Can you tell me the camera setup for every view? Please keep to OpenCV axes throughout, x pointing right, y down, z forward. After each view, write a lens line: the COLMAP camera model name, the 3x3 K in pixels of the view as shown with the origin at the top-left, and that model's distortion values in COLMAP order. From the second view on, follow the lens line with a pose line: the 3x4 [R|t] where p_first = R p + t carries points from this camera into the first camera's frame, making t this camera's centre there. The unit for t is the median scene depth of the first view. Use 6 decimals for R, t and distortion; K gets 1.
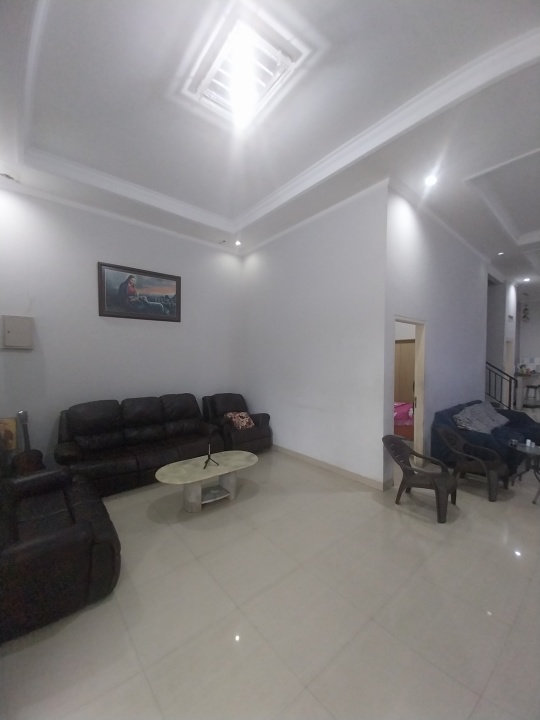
lens RADIAL K [[292.6, 0, 270.0], [0, 292.6, 360.0], [0, 0, 1]] dist [-0.000812, -0.000194]
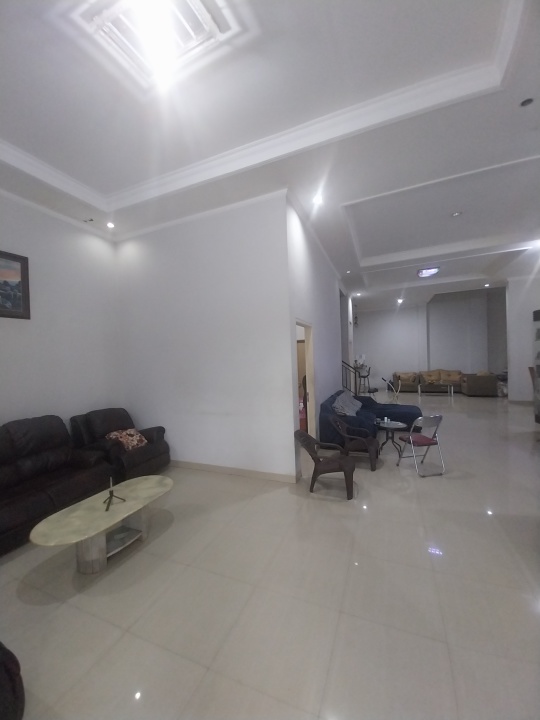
lens RADIAL K [[288.0, 0, 271.4], [0, 288.0, 361.6], [0, 0, 1]] dist [0.002294, -0.007327]
pose [[0.880653, -0.041023, 0.471983, -0.137908], [0.042557, 0.999066, 0.007430, -0.003665], [-0.471847, 0.013543, 0.881577, 0.096226]]
